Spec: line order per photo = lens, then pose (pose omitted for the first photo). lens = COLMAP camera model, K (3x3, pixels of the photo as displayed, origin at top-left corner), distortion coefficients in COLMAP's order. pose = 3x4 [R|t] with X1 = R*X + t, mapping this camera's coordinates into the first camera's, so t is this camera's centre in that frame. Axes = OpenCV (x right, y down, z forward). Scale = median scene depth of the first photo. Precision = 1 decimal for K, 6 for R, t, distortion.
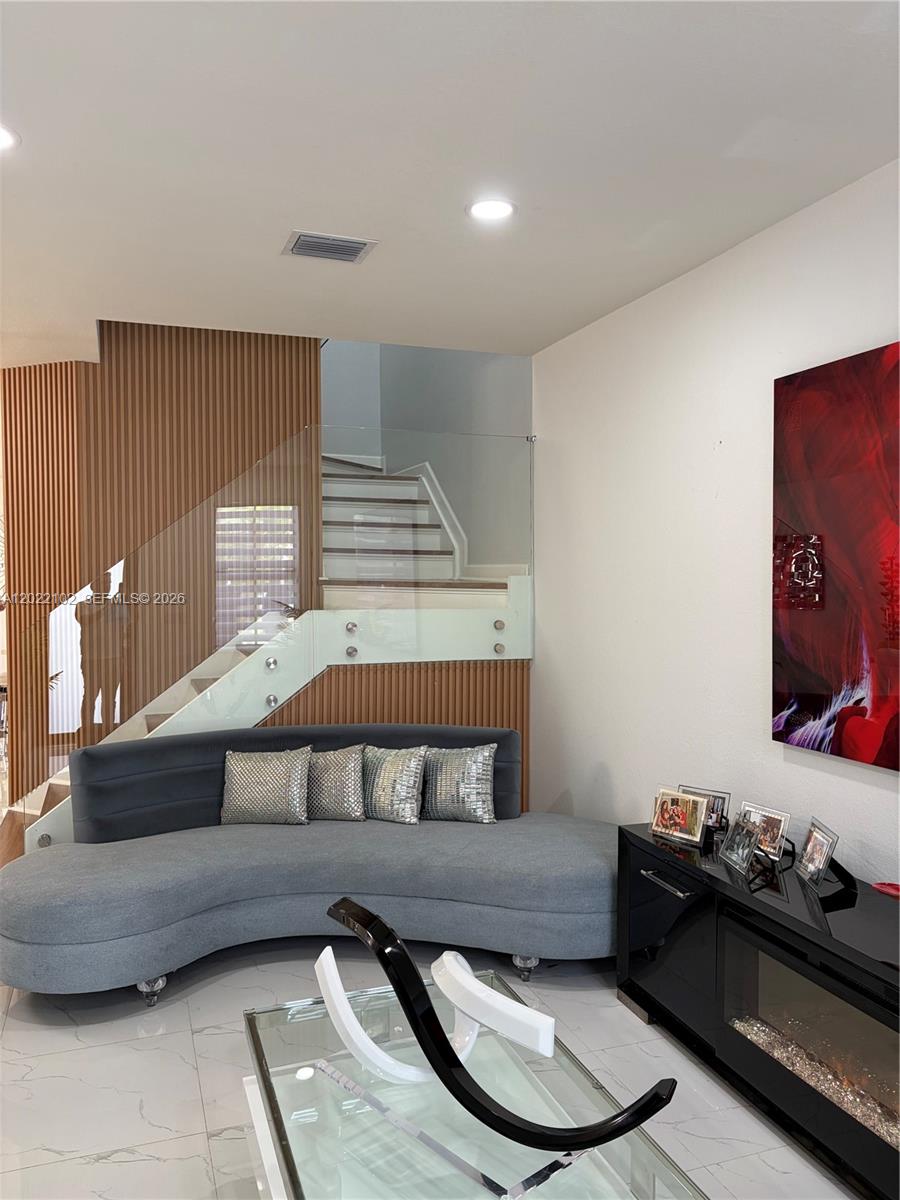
lens RADIAL K [[917.6, 0, 453.9], [0, 917.6, 615.0], [0, 0, 1]] dist [0.038533, 0.000459]
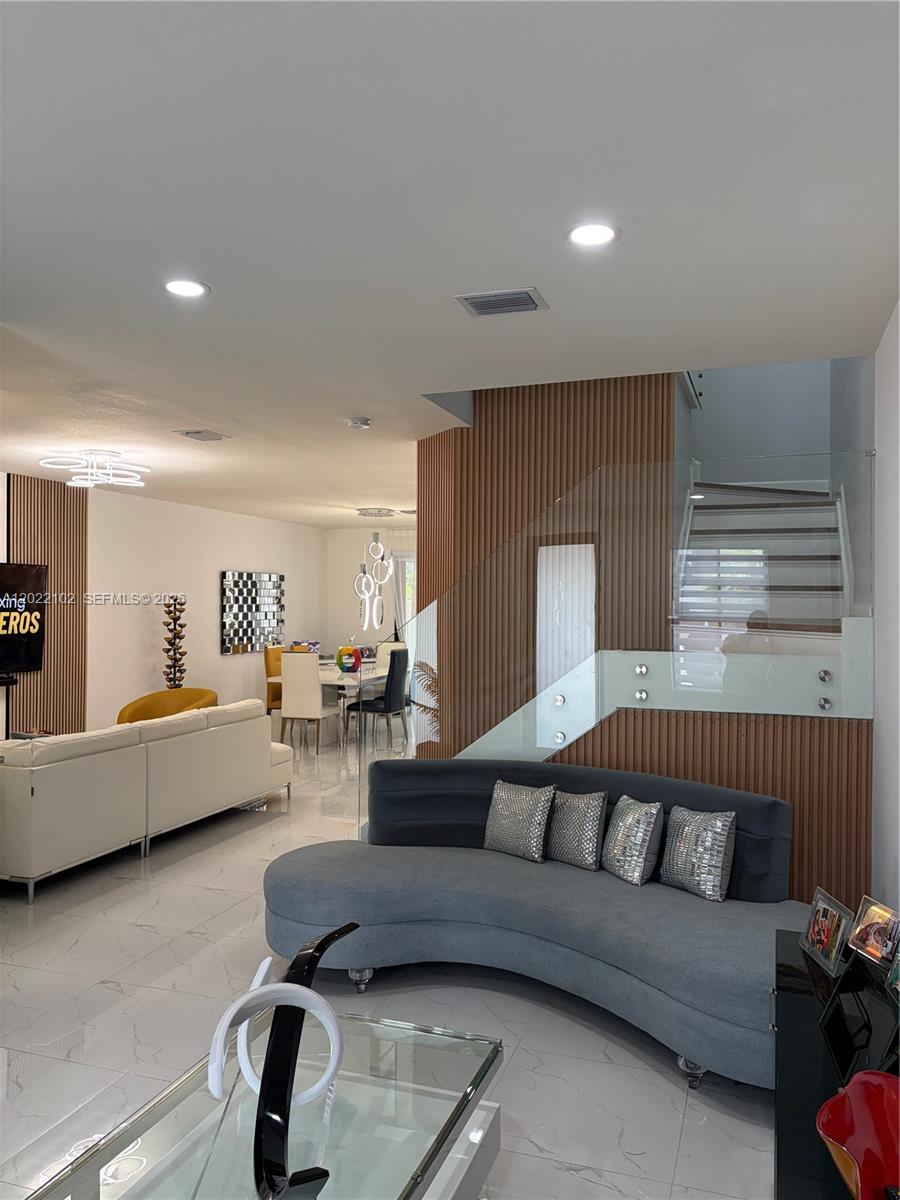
lens RADIAL K [[917.6, 0, 453.9], [0, 917.6, 615.0], [0, 0, 1]] dist [0.038533, 0.000459]
pose [[0.776087, 0.011309, -0.630524, 0.395695], [-0.034362, 0.999112, -0.024374, -0.016301], [0.629689, 0.040582, 0.775787, 0.144695]]
